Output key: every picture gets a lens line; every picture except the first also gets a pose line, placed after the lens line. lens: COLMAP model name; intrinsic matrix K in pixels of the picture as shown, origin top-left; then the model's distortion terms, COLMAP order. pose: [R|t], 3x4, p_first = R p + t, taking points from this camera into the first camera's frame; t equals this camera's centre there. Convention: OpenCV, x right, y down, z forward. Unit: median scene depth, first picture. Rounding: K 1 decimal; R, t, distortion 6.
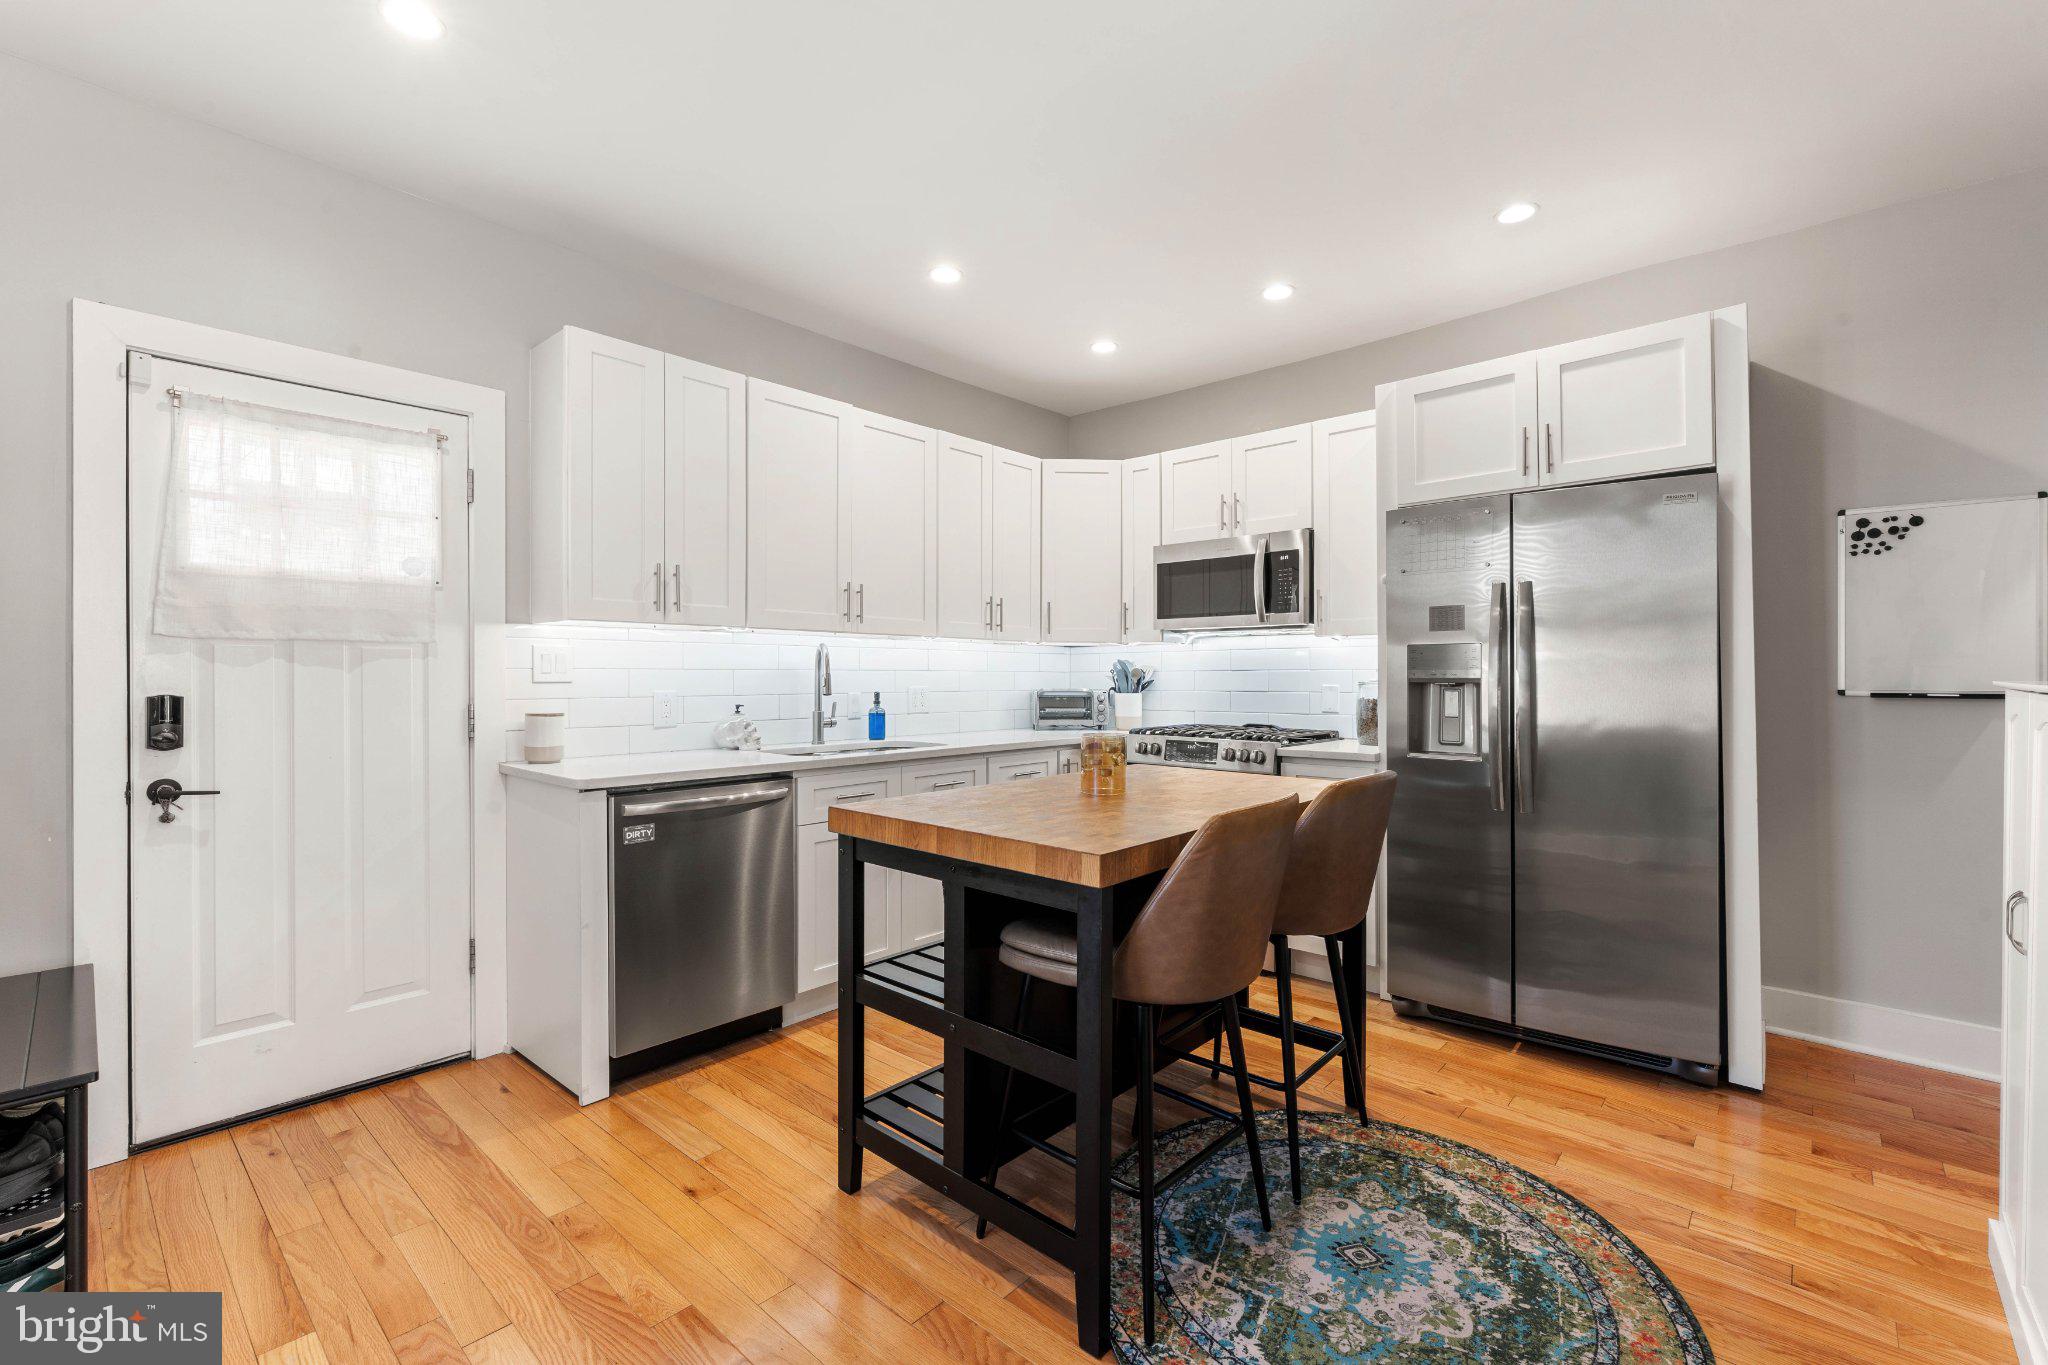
lens RADIAL K [[884.6, 0, 1023.9], [0, 884.6, 673.6], [0, 0, 1]] dist [-0.000605, -0.000302]
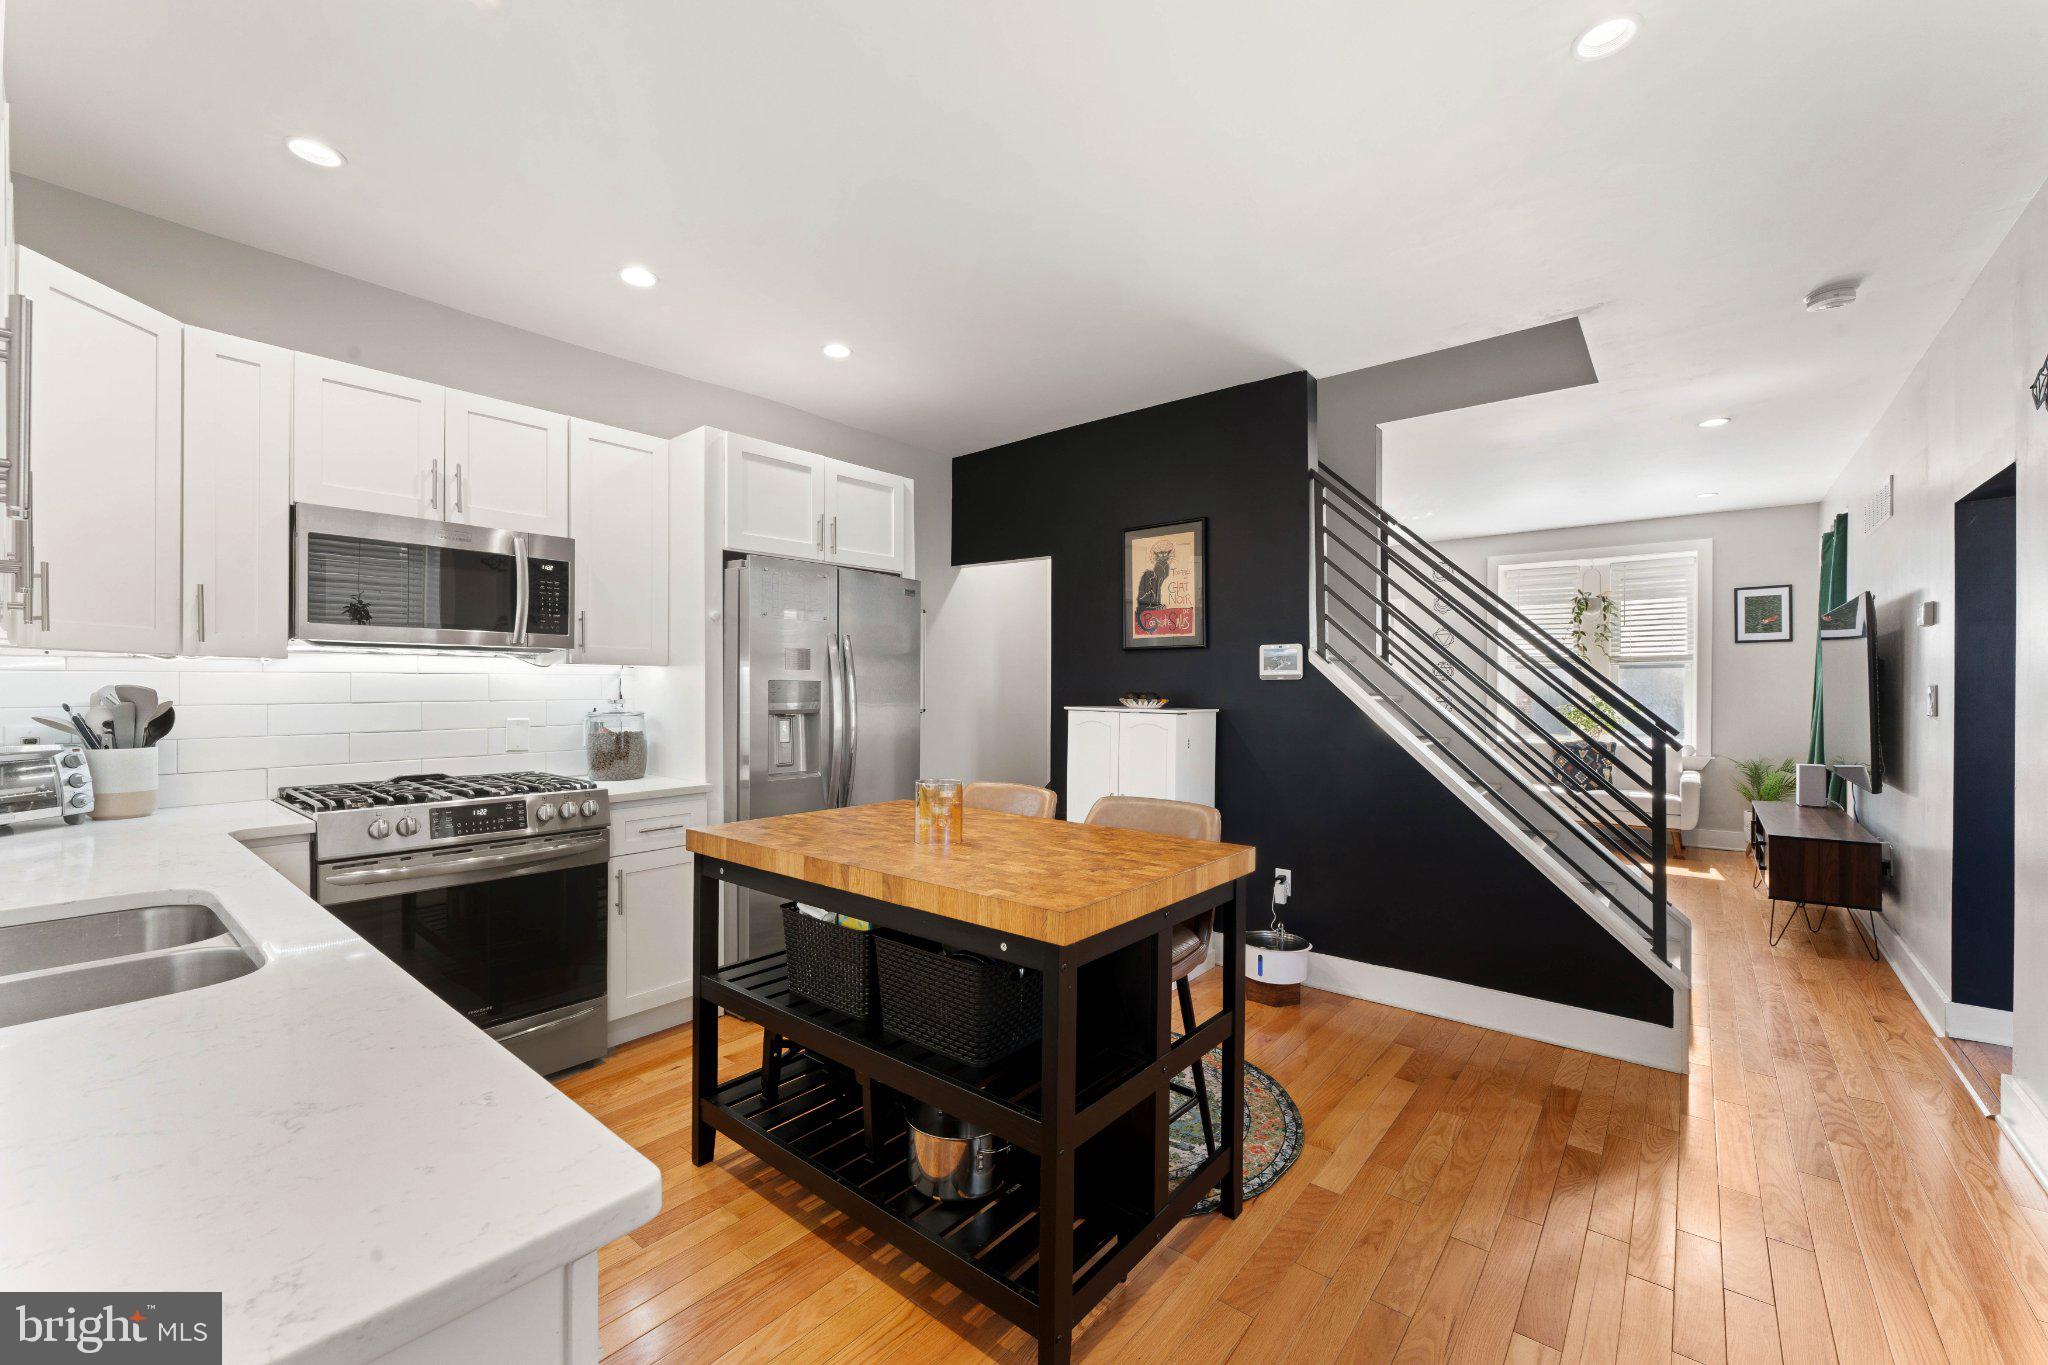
lens RADIAL K [[817.0, 0, 1021.1], [0, 817.0, 697.5], [0, 0, 1]] dist [-0.003474, -0.000304]
pose [[-0.043216, -0.009701, 0.999019, -0.643148], [-0.002771, 0.999950, 0.009590, -0.023220], [-0.999062, -0.002354, -0.043241, 0.769109]]
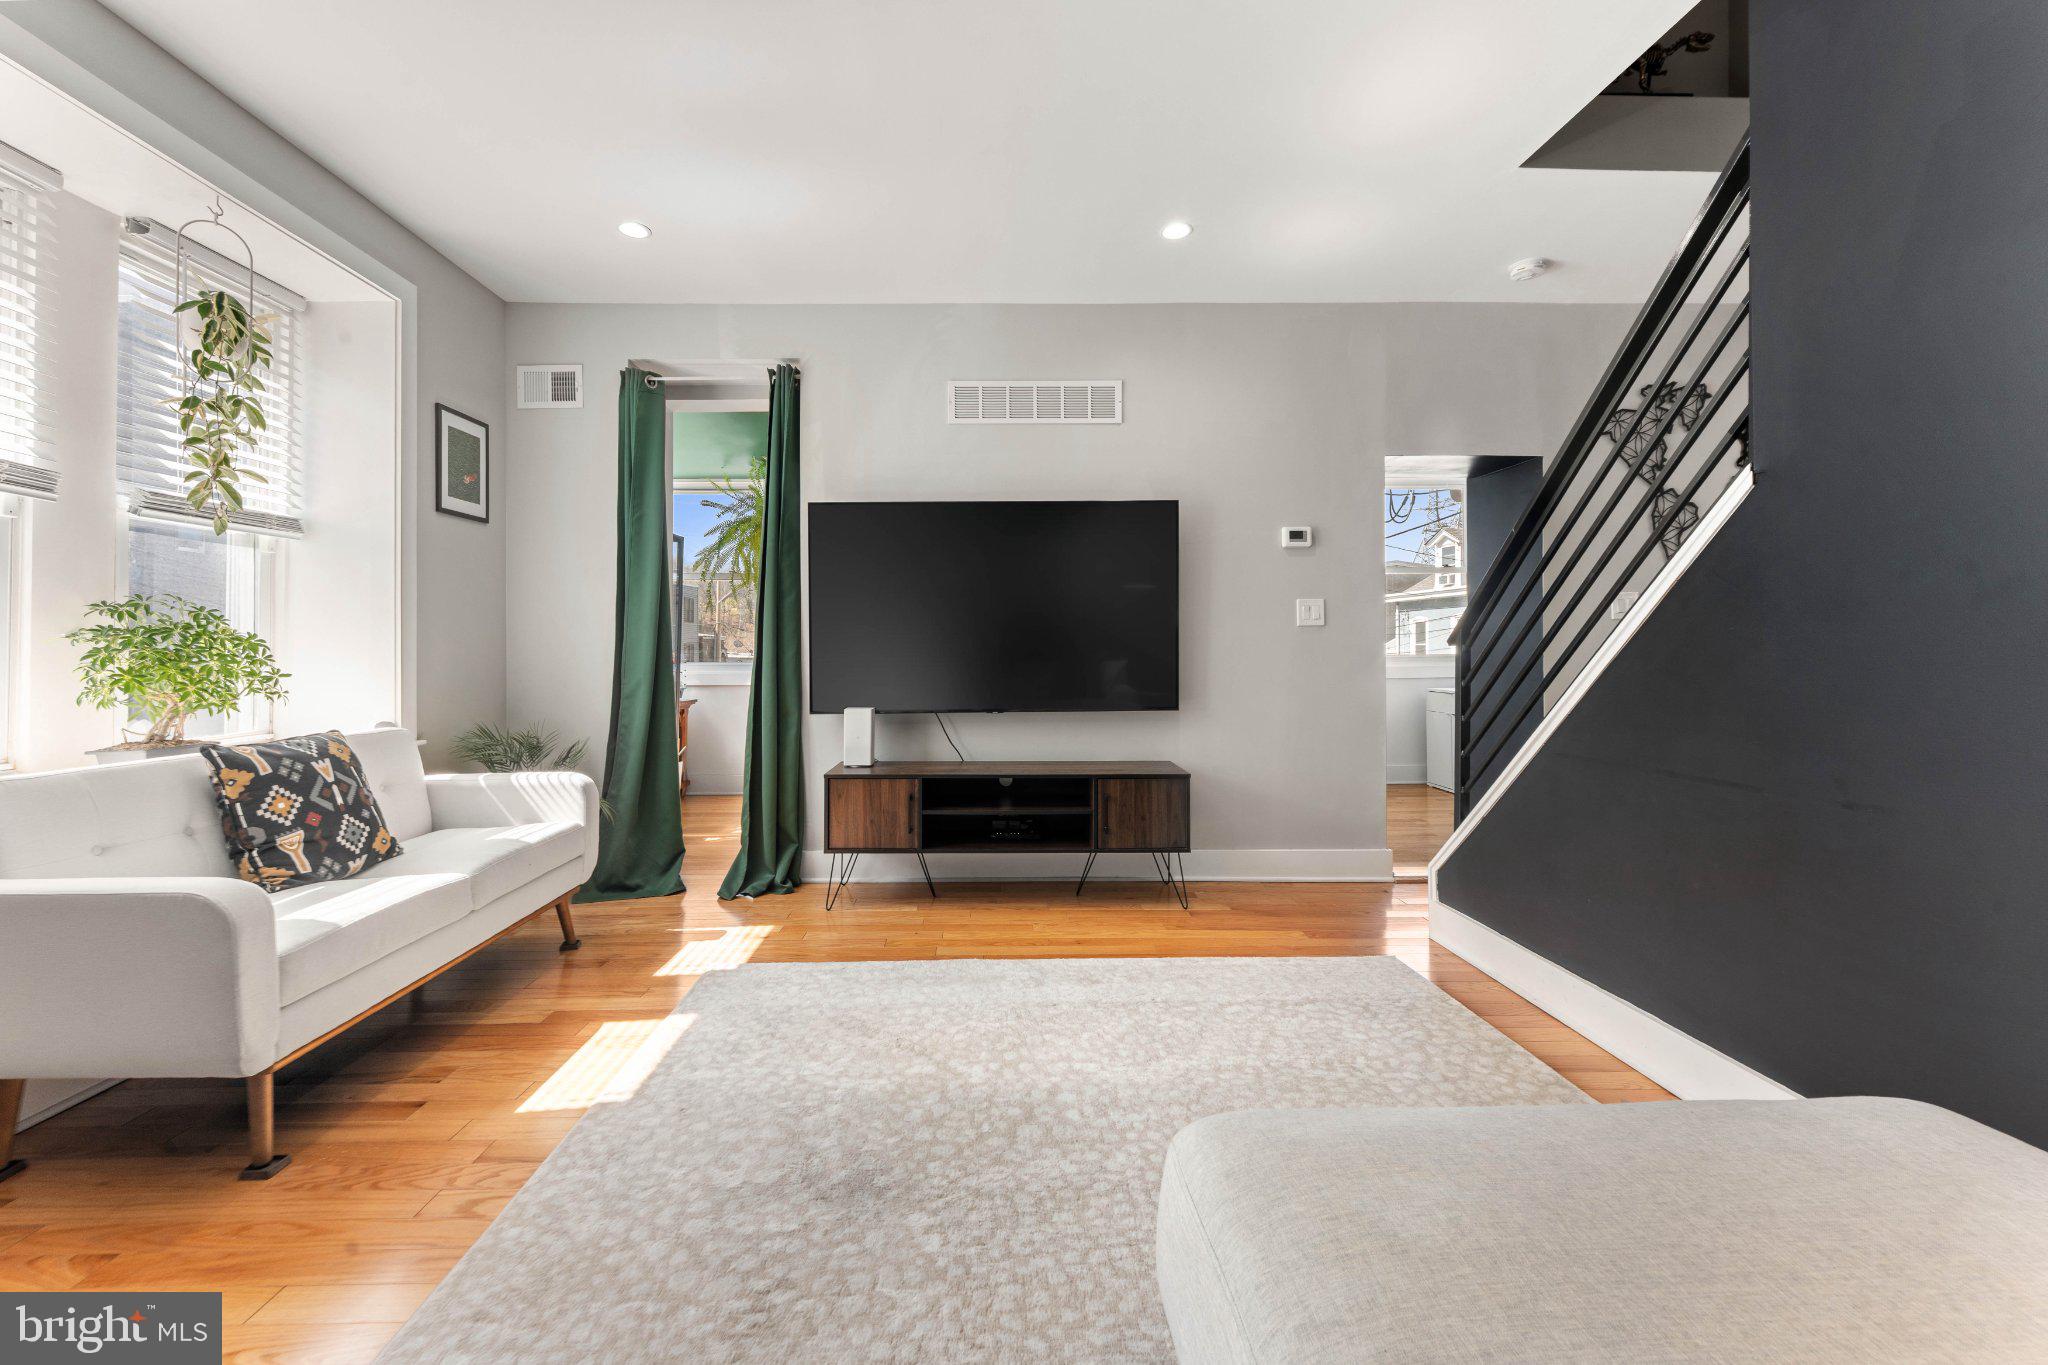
lens RADIAL K [[823.0, 0, 1026.7], [0, 823.0, 667.5], [0, 0, 1]] dist [-0.000615, -0.000034]
pose [[-0.734761, 0.009337, -0.678262, 1.699847], [0.002235, 0.999933, 0.011344, 0.049064], [0.678323, 0.006819, -0.734733, 0.106862]]
